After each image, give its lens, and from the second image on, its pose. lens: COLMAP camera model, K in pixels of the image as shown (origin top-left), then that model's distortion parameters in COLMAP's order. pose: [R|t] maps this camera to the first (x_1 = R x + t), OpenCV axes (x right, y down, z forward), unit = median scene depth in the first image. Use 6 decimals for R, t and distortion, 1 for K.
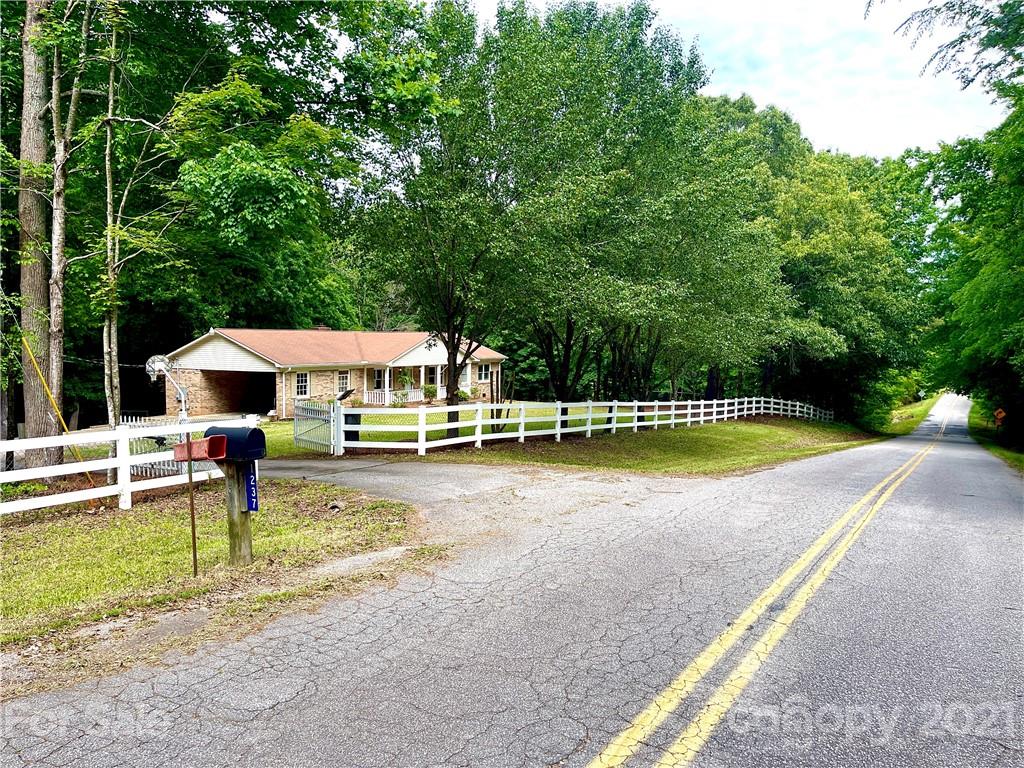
lens RADIAL K [[770.7, 0, 514.2], [0, 770.7, 391.2], [0, 0, 1]] dist [0.047174, -0.048351]
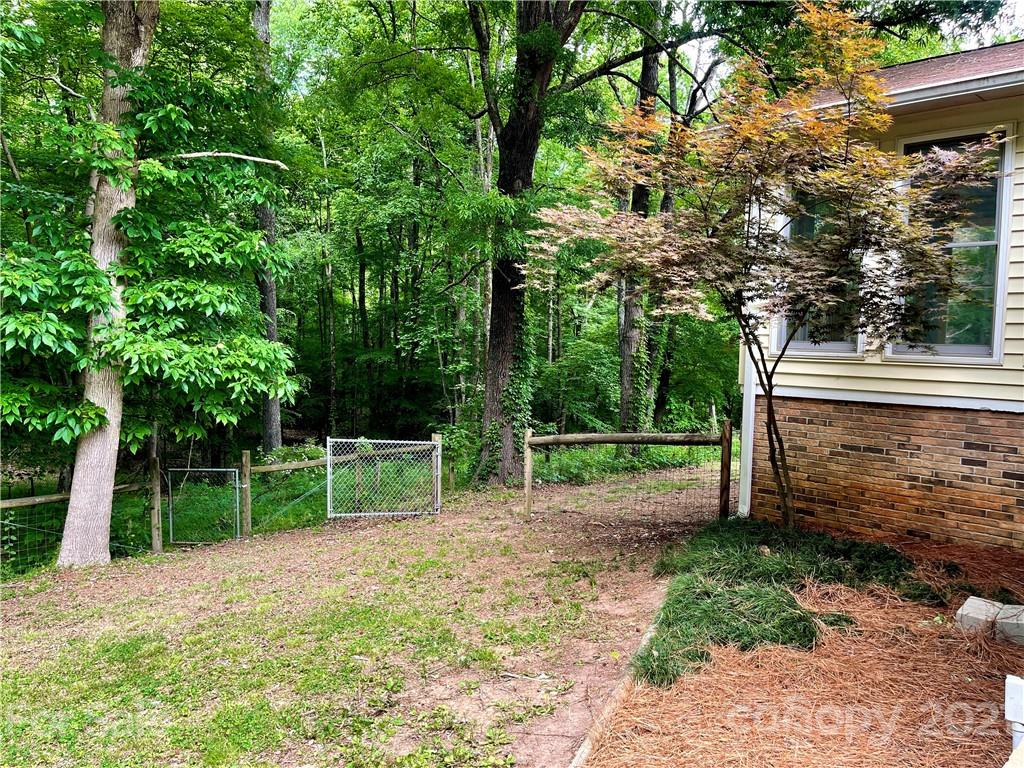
lens RADIAL K [[770.7, 0, 507.7], [0, 770.7, 383.8], [0, 0, 1]] dist [0.047174, -0.048351]
pose [[0.960504, 0.040555, -0.275294, -0.469492], [-0.040005, 0.999170, 0.007612, 0.008916], [0.275374, 0.003702, 0.961330, 0.945773]]
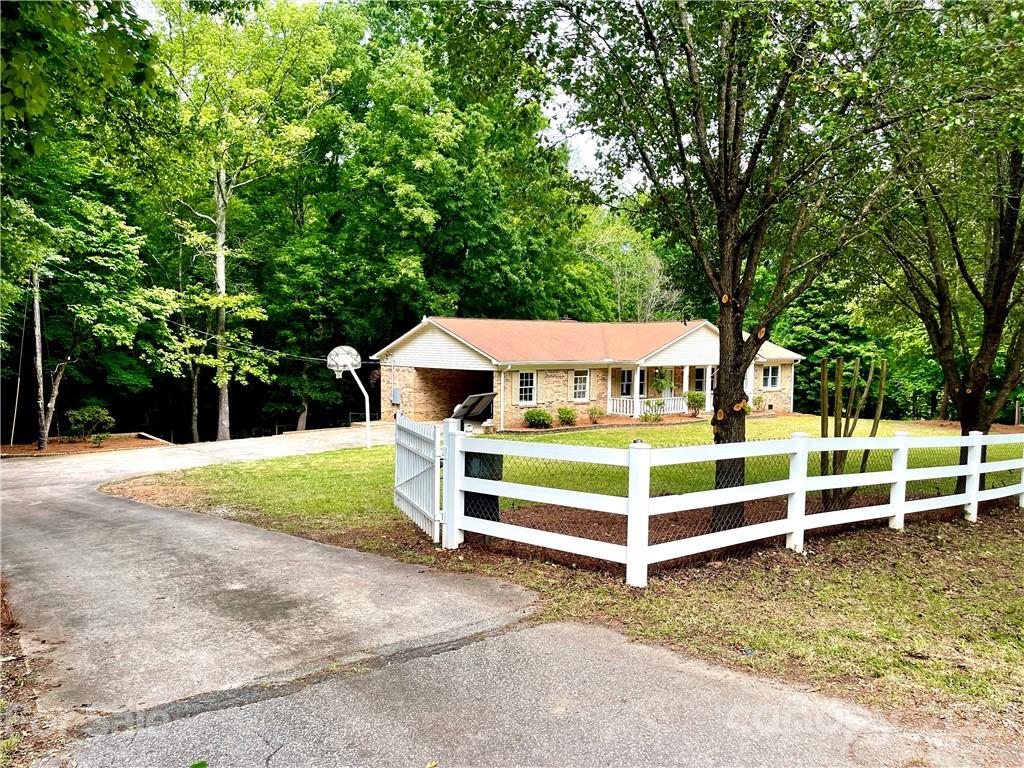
lens RADIAL K [[770.7, 0, 510.6], [0, 770.7, 388.2], [0, 0, 1]] dist [0.047174, -0.048351]
pose [[0.938270, 0.020170, -0.345314, -0.020518], [-0.024444, 0.999669, -0.008027, -0.001157], [0.345038, 0.015973, 0.938453, 0.249406]]
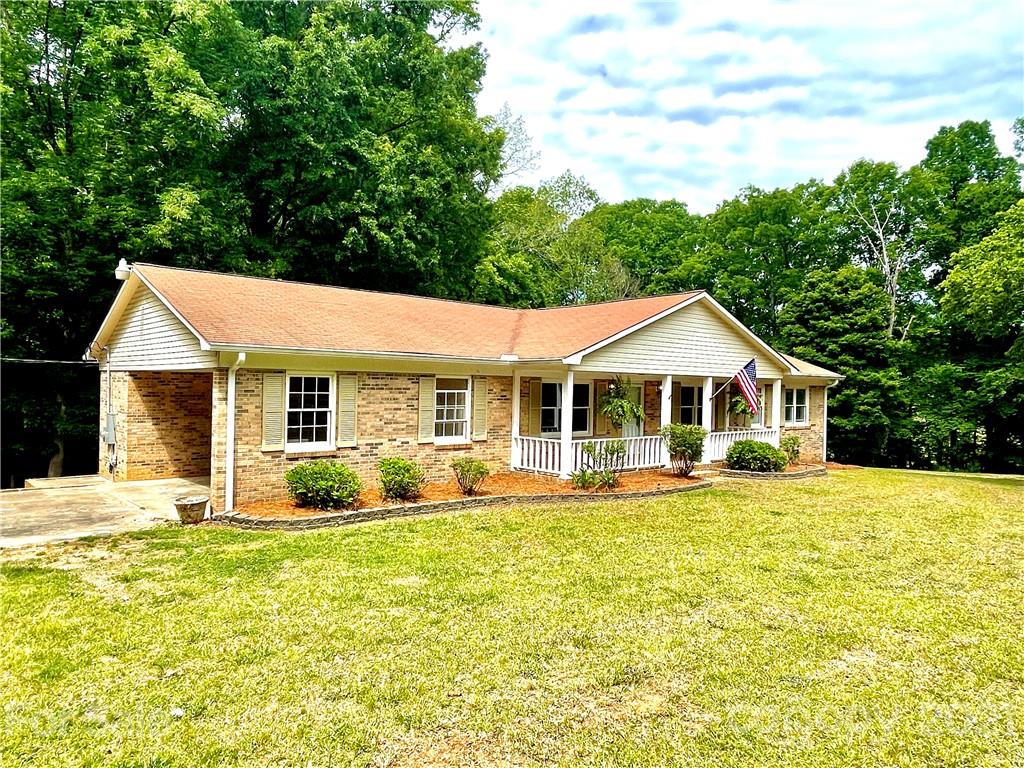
lens RADIAL K [[688.2, 0, 516.4], [0, 688.2, 382.4], [0, 0, 1]] dist [0.002594, -0.015892]
pose [[0.946912, 0.009201, -0.321362, -0.084924], [-0.034610, 0.996699, -0.073442, -0.001830], [0.319625, 0.080666, 0.944104, 0.691701]]
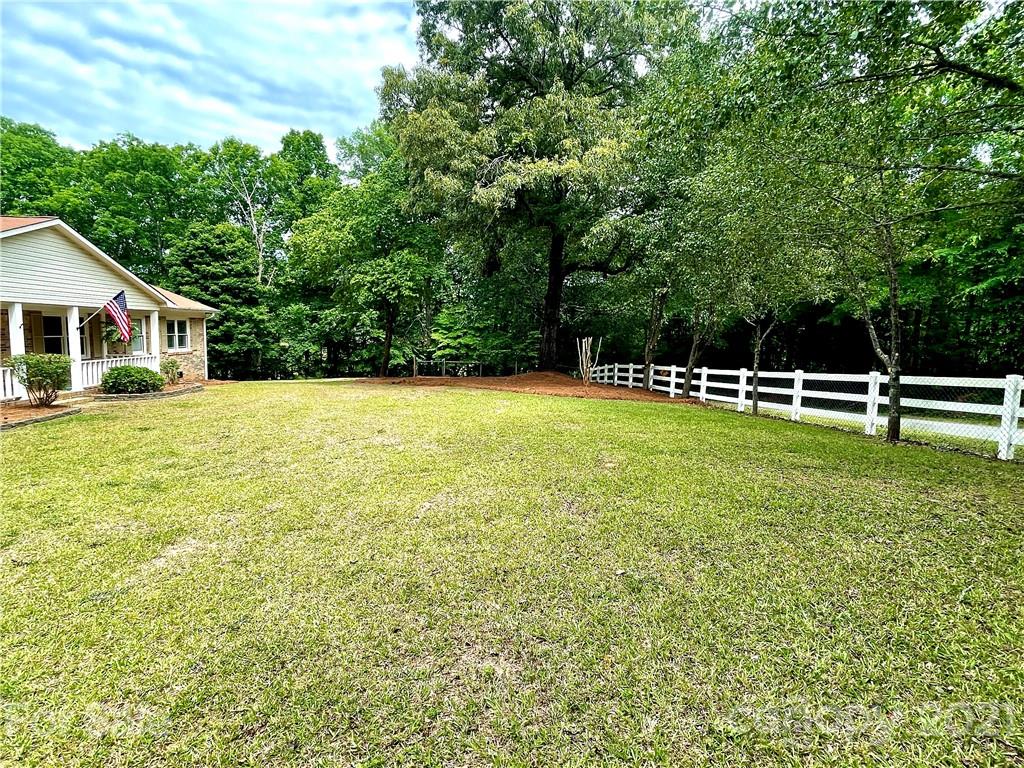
lens RADIAL K [[515.2, 0, 505.7], [0, 515.2, 382.4], [0, 0, 1]] dist [-0.001036, 0.002314]
pose [[0.825014, -0.048107, 0.563062, -0.070361], [0.026313, 0.998559, 0.046761, -0.000916], [-0.564500, -0.023763, 0.825091, 0.706852]]
